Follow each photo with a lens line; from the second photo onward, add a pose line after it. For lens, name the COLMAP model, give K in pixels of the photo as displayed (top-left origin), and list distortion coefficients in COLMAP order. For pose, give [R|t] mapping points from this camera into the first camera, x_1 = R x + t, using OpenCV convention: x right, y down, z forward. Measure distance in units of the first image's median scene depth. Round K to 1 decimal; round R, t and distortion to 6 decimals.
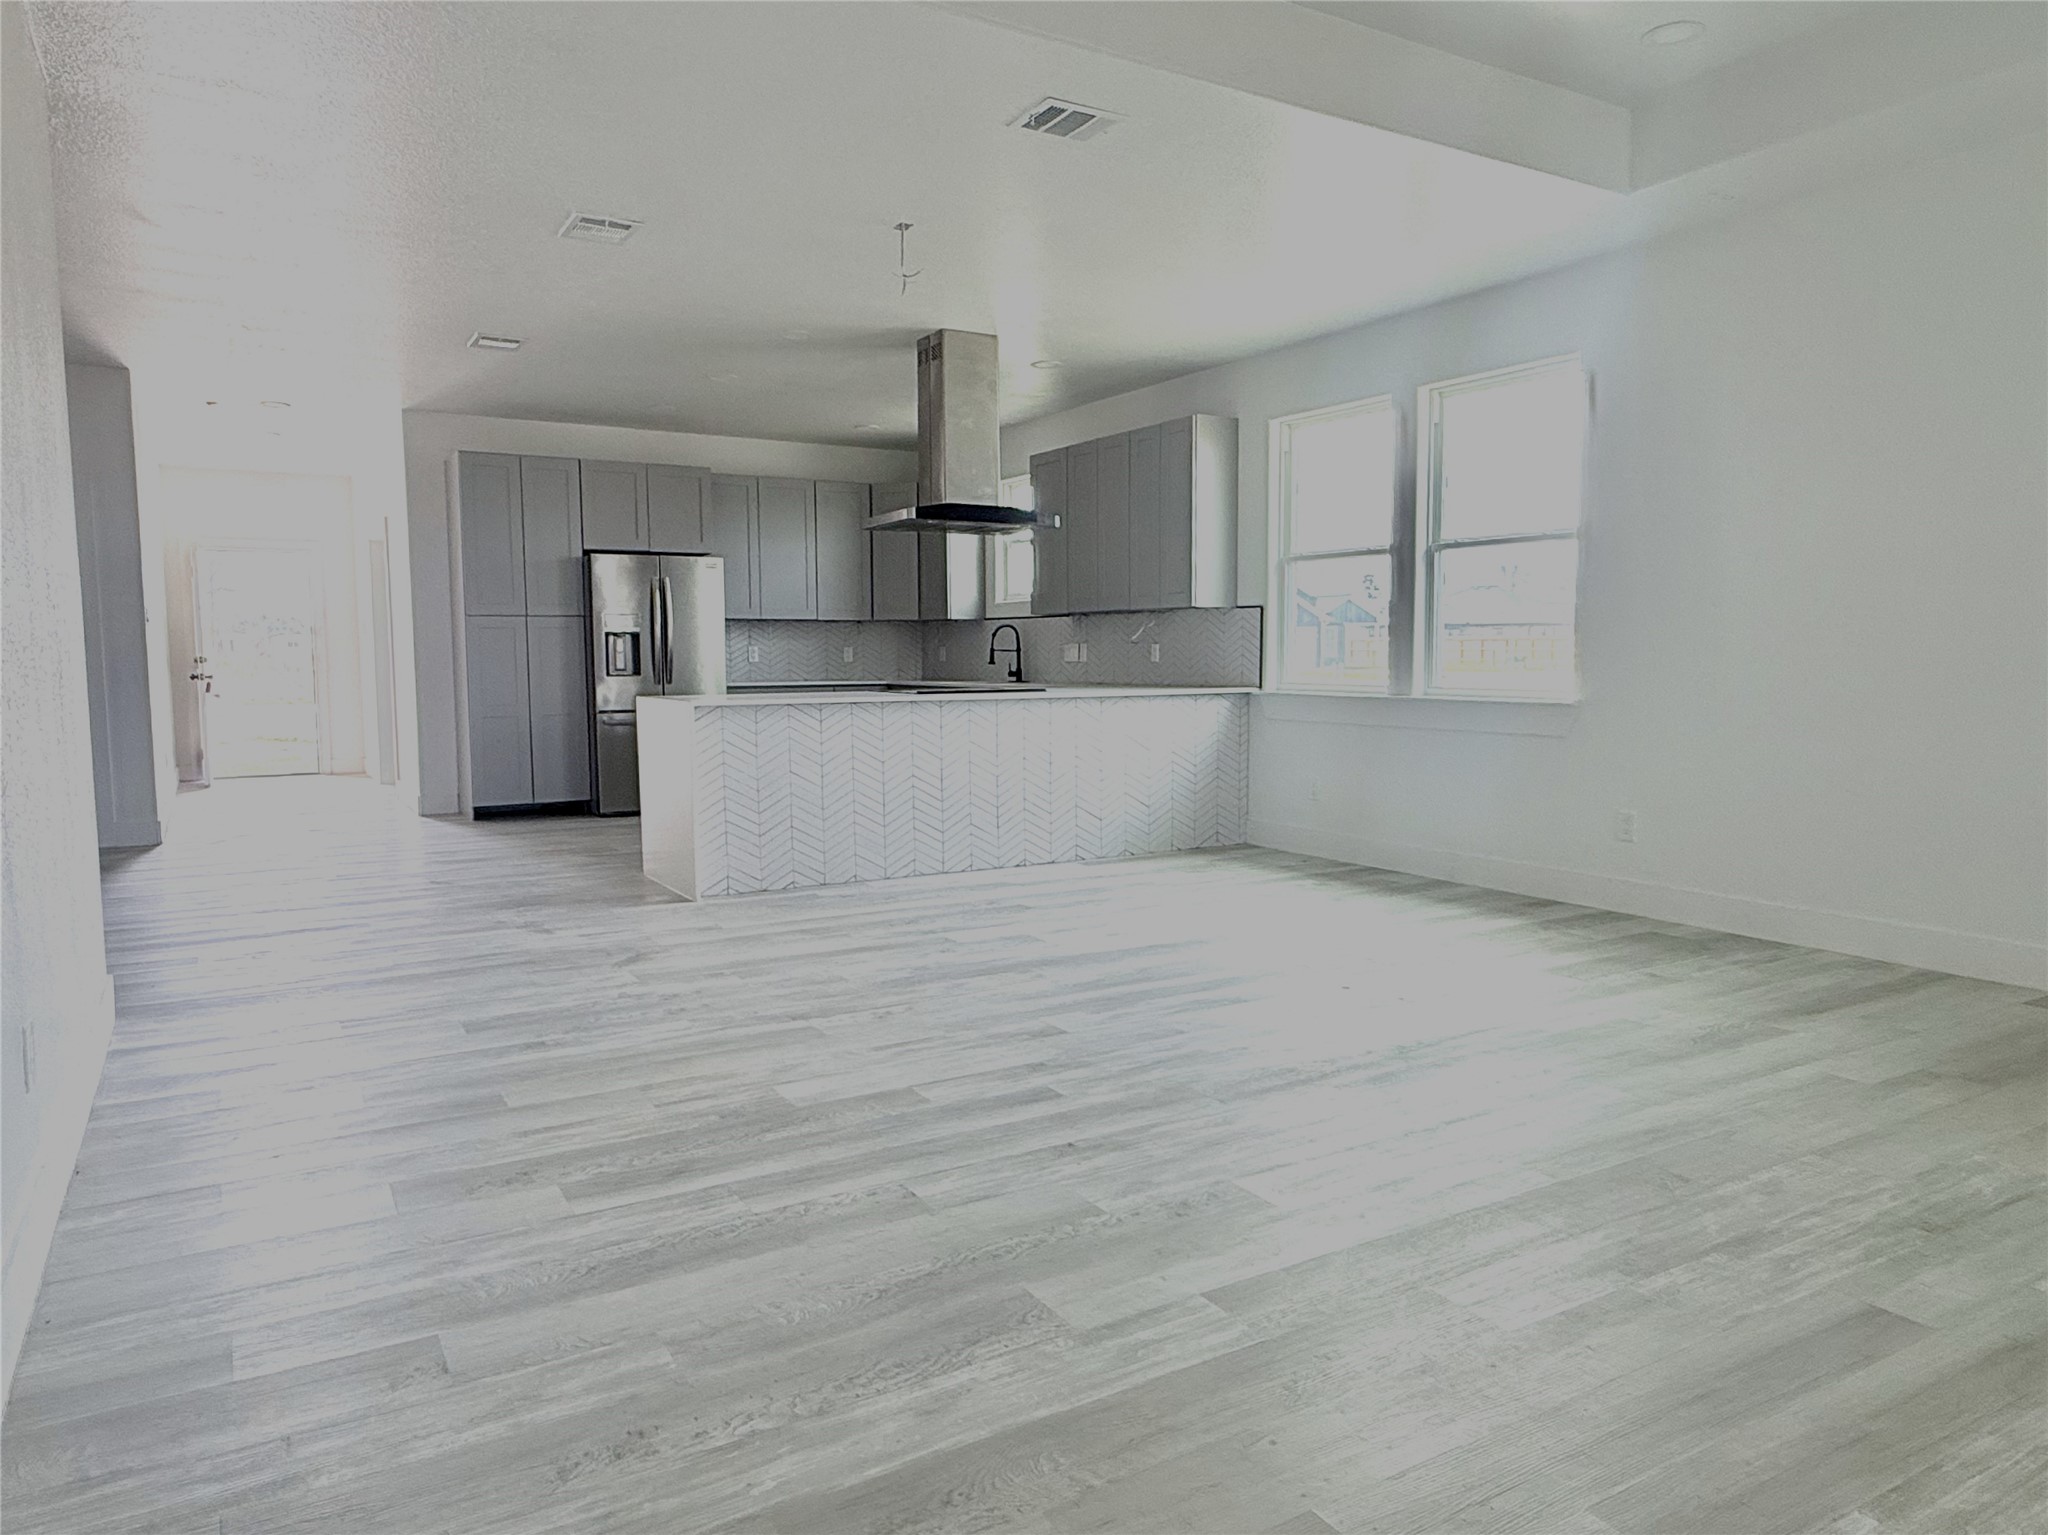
lens RADIAL K [[1320.1, 0, 1018.4], [0, 1320.1, 766.8], [0, 0, 1]] dist [-0.000157, 0.001929]
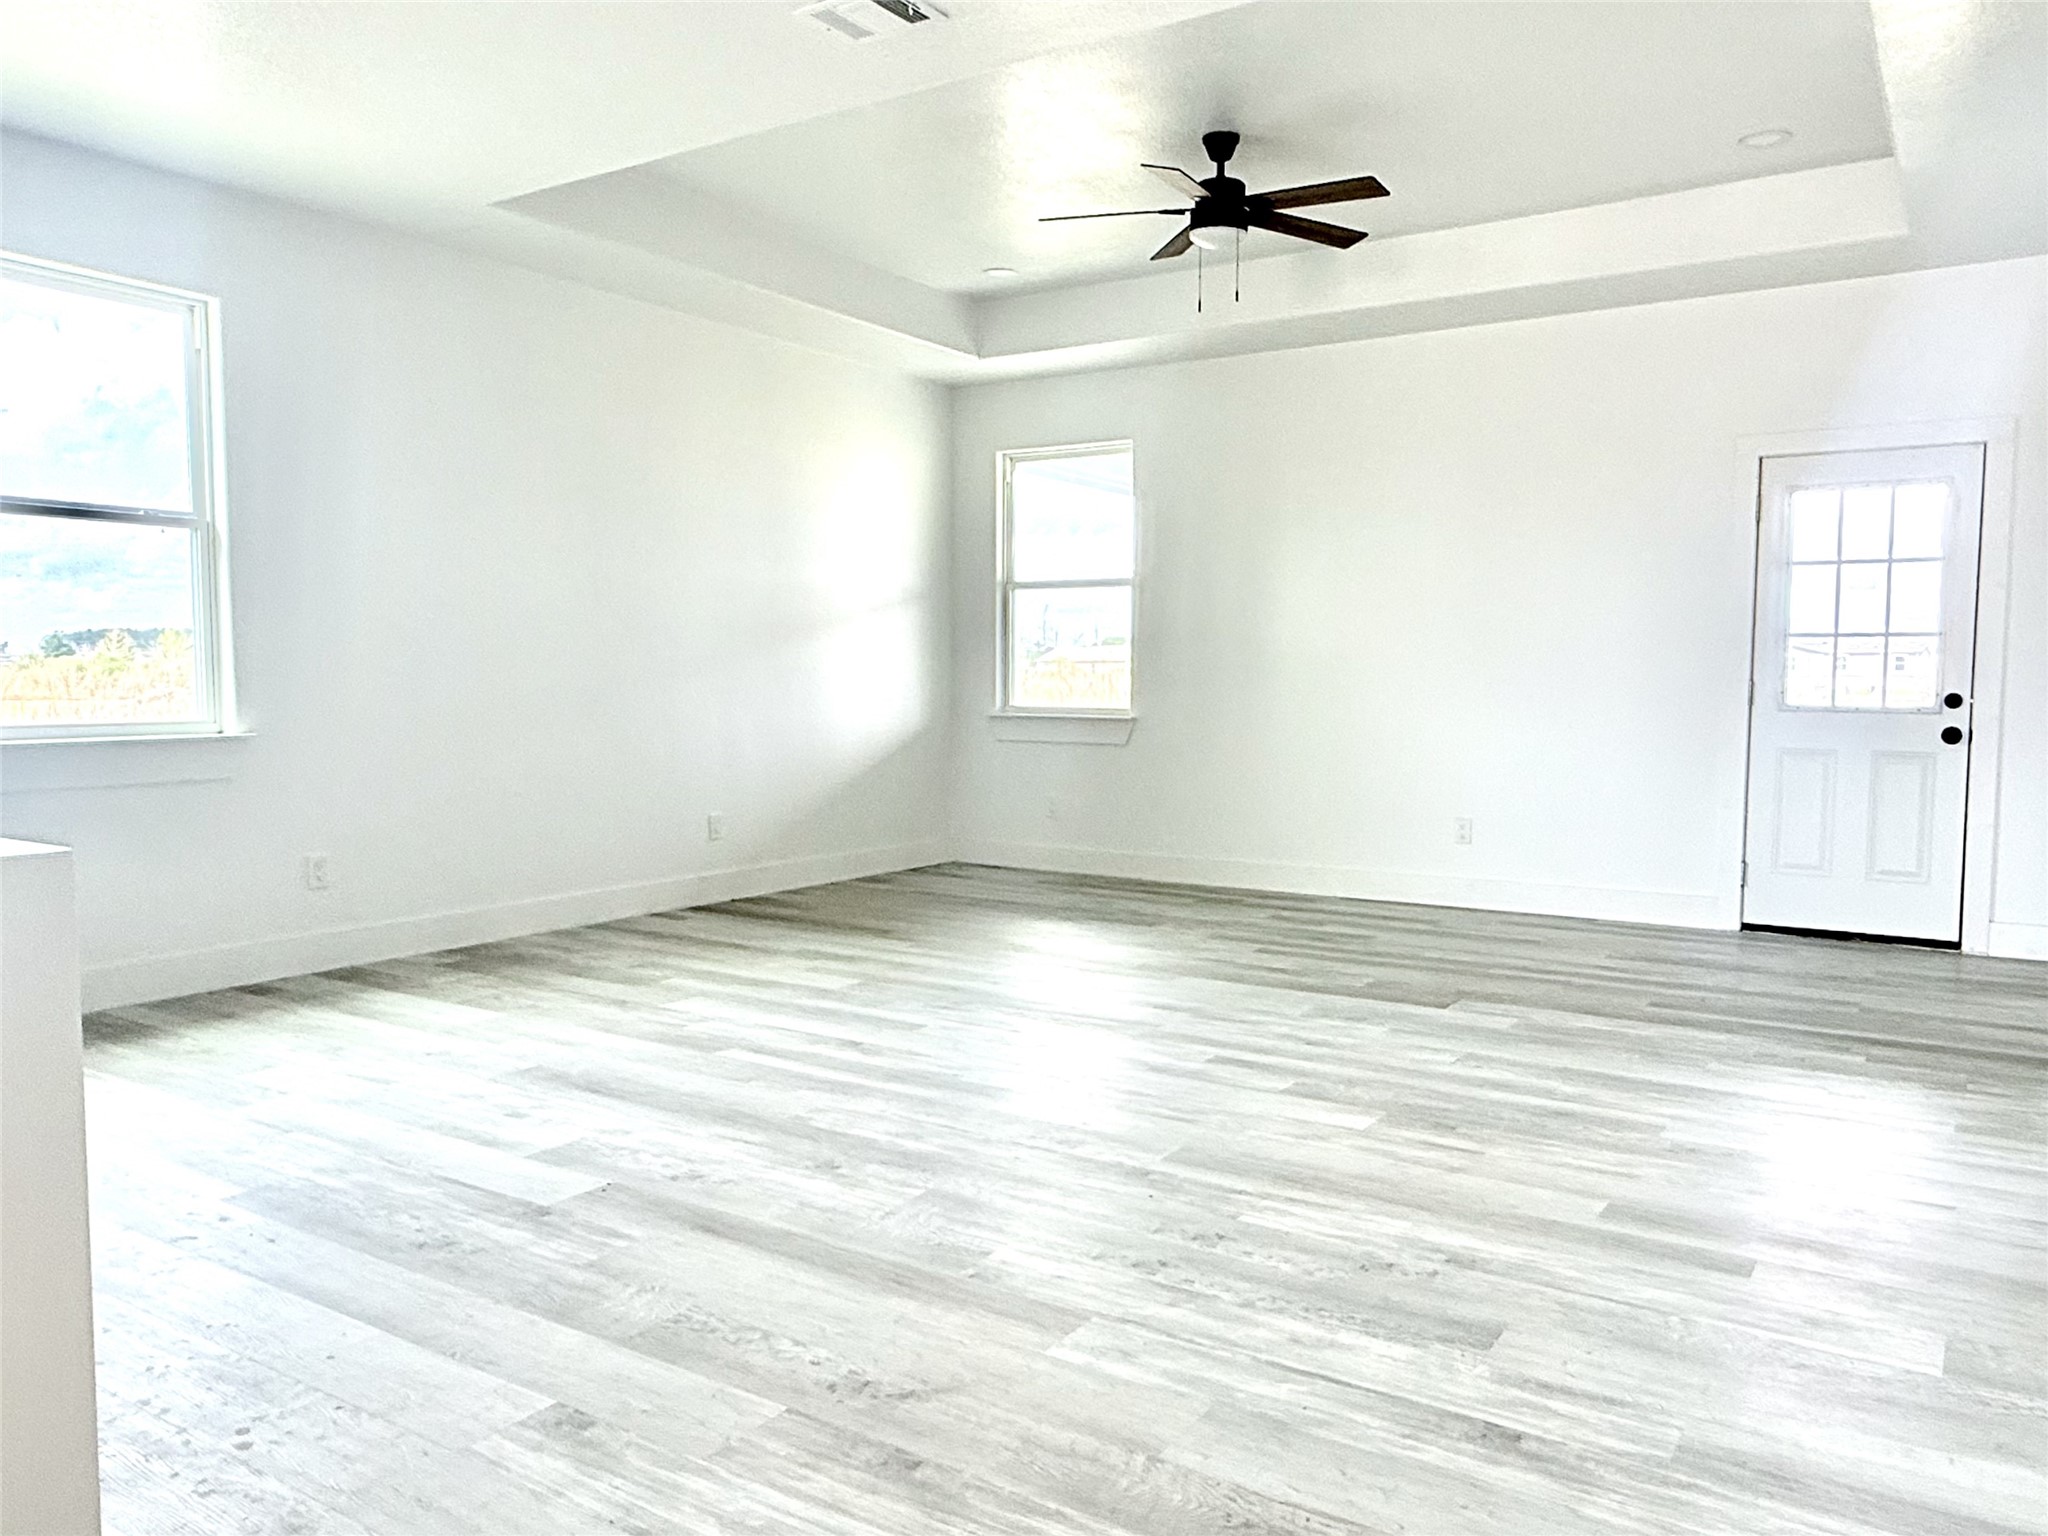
lens RADIAL K [[1476.3, 0, 1023.8], [0, 1476.3, 782.1], [0, 0, 1]] dist [0.005888, 0.001394]
pose [[-0.432521, -0.064340, 0.899326, -0.568970], [0.077091, 0.991159, 0.107986, -0.076453], [-0.898322, 0.116036, -0.423737, 0.916257]]
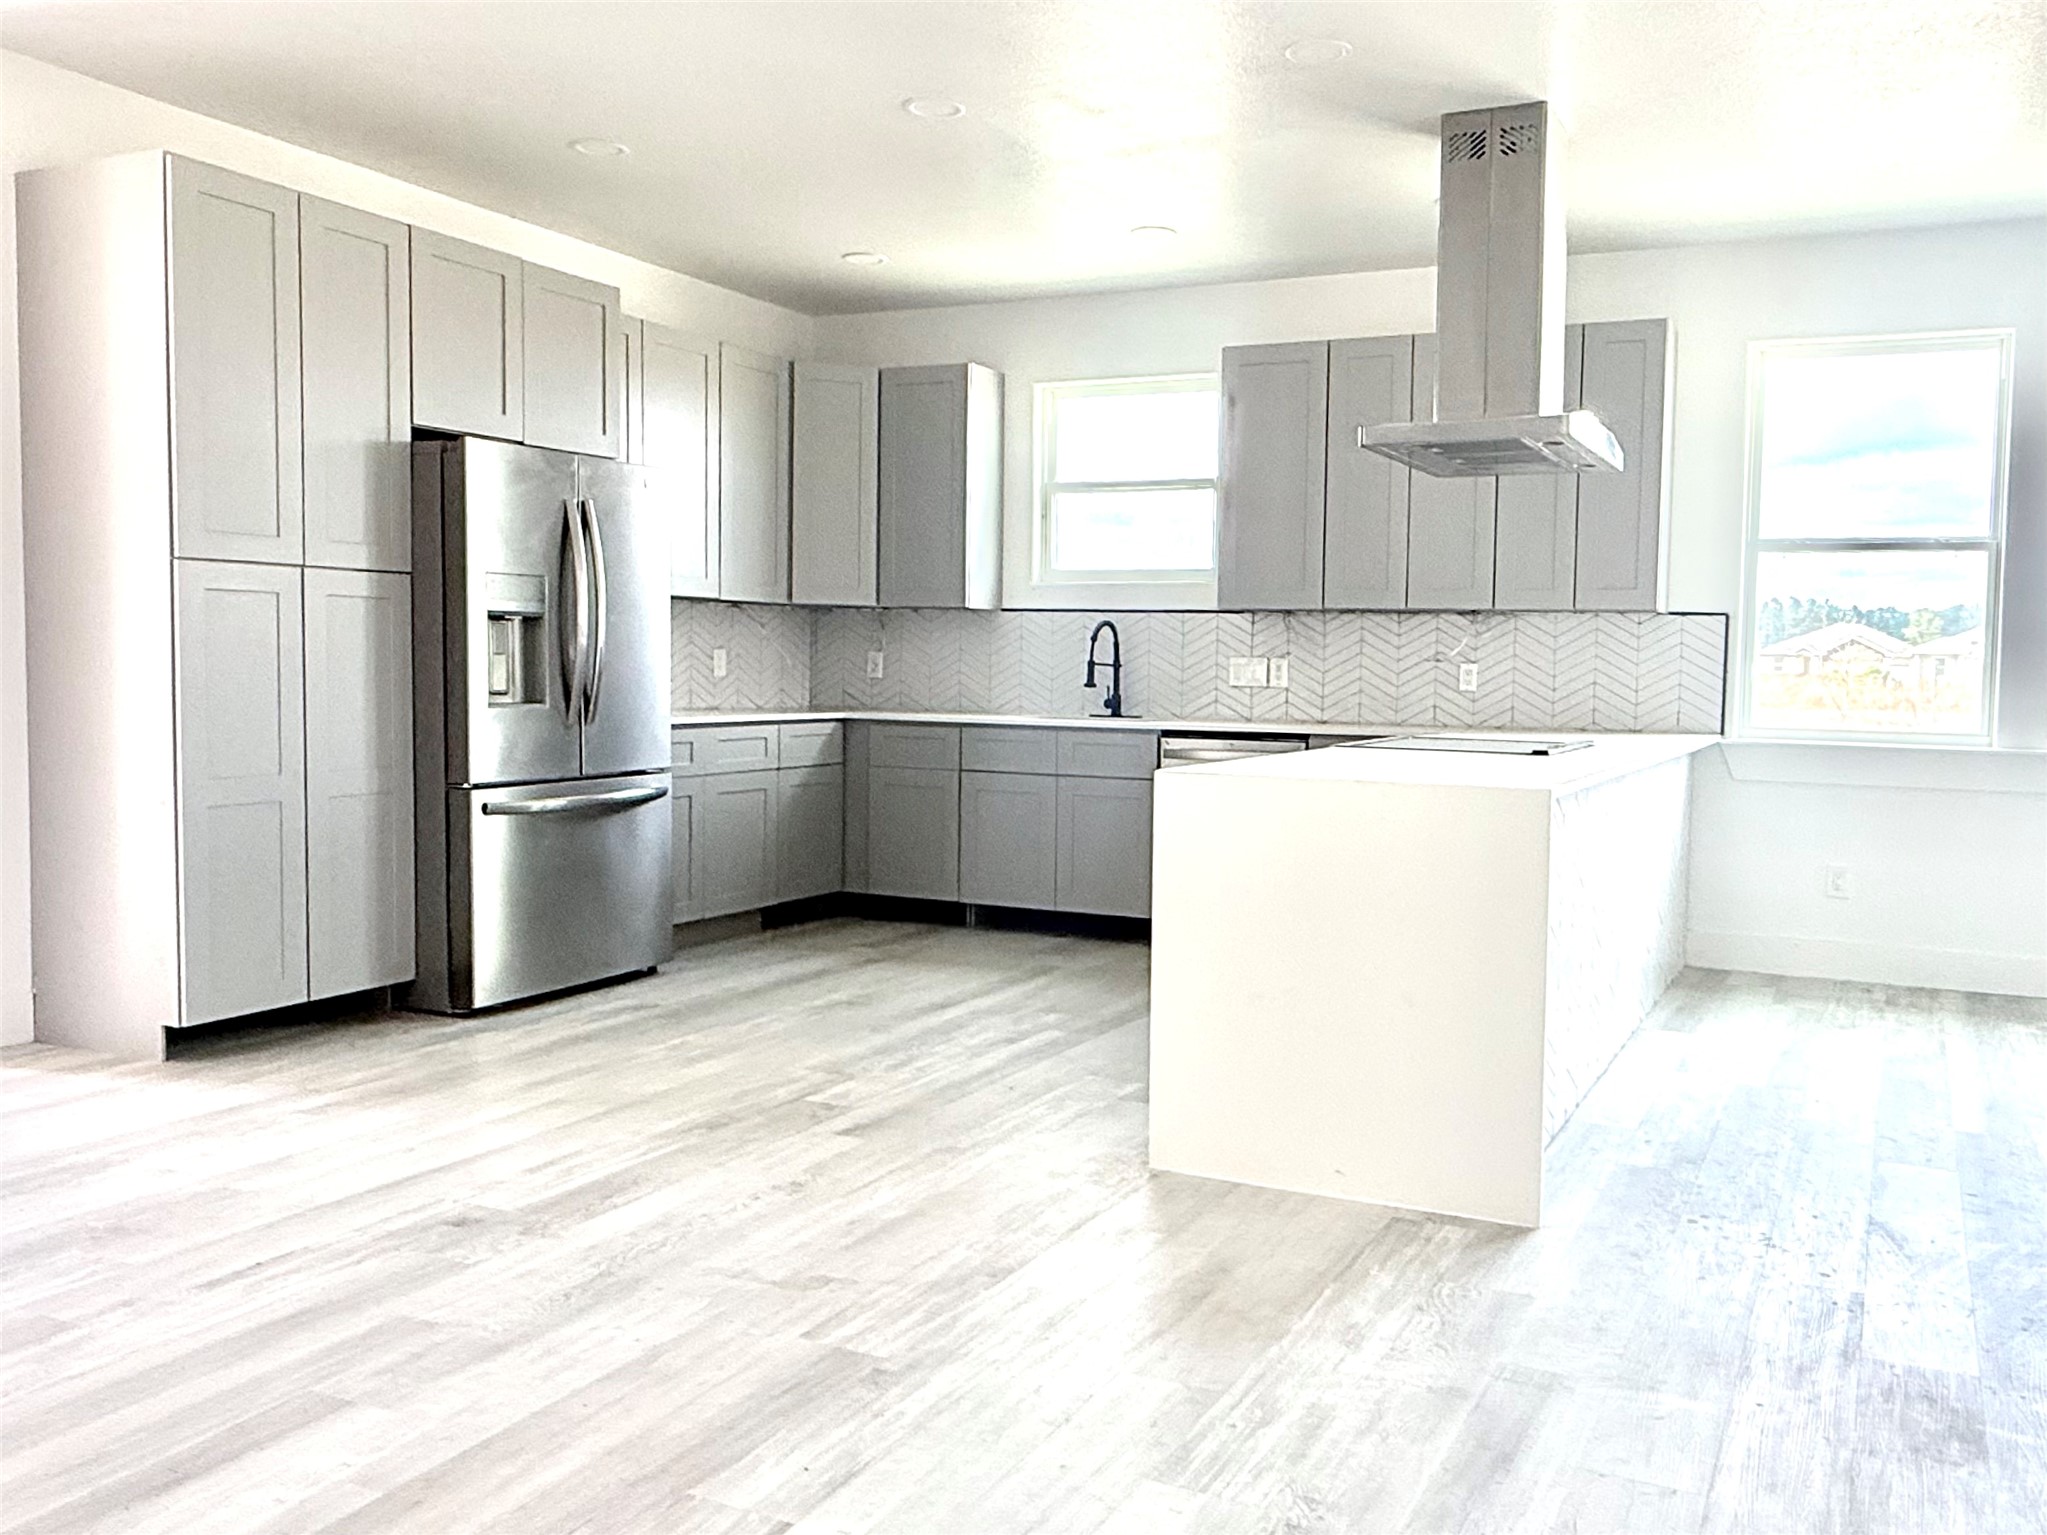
lens RADIAL K [[1650.8, 0, 1170.3], [0, 1650.8, 742.6], [0, 0, 1]] dist [0.005987, -0.004650]
pose [[0.818792, -0.008607, 0.574026, -0.657019], [0.026845, 0.999368, -0.023309, -0.054493], [-0.573463, 0.034495, 0.818505, 0.584833]]
